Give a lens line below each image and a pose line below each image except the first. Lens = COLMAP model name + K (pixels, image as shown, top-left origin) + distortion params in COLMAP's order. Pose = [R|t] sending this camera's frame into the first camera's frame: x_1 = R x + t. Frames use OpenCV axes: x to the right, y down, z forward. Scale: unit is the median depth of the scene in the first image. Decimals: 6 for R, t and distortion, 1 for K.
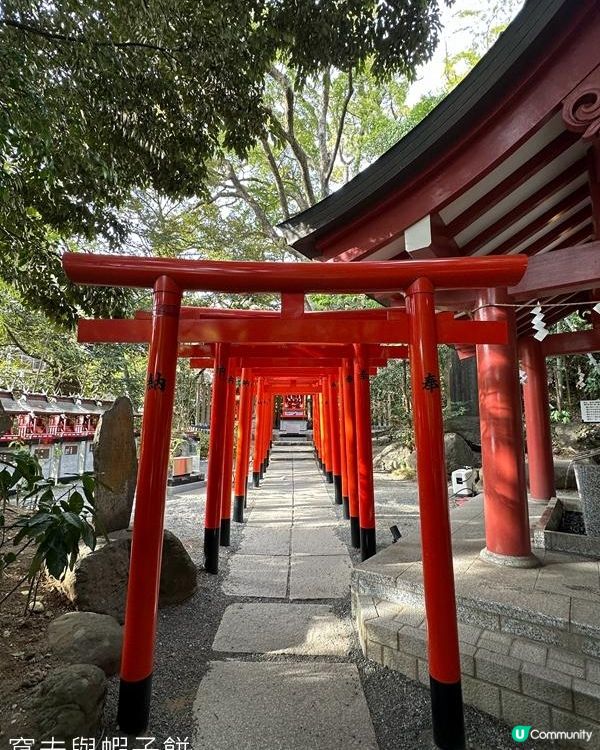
lens RADIAL K [[382.5, 0, 299.4], [0, 382.5, 370.5], [0, 0, 1]] dist [0.004487, -0.000934]
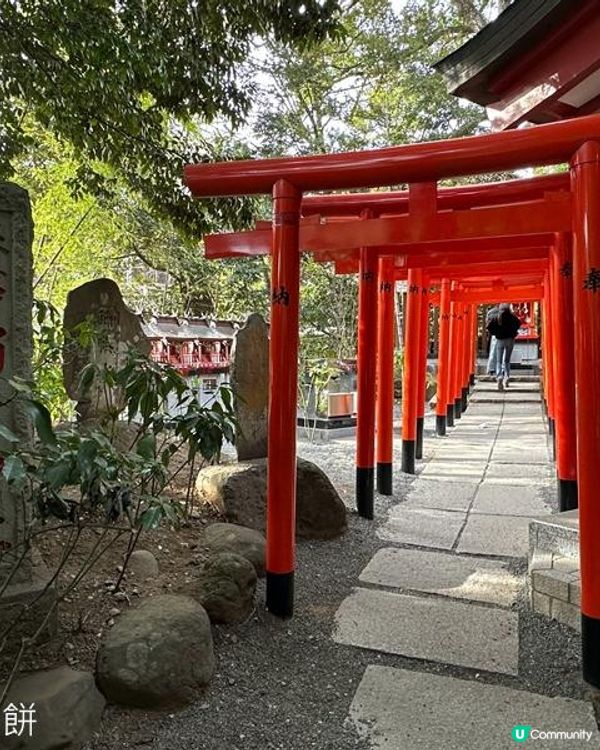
lens RADIAL K [[727.0, 0, 300.0], [0, 727.0, 375.0], [0, 0, 1]] dist [0.008063, 0.020590]
pose [[0.919306, -0.005498, -0.393505, 0.243858], [0.065898, 0.987935, 0.140147, -0.016433], [0.387987, -0.154769, 0.908577, -0.420694]]
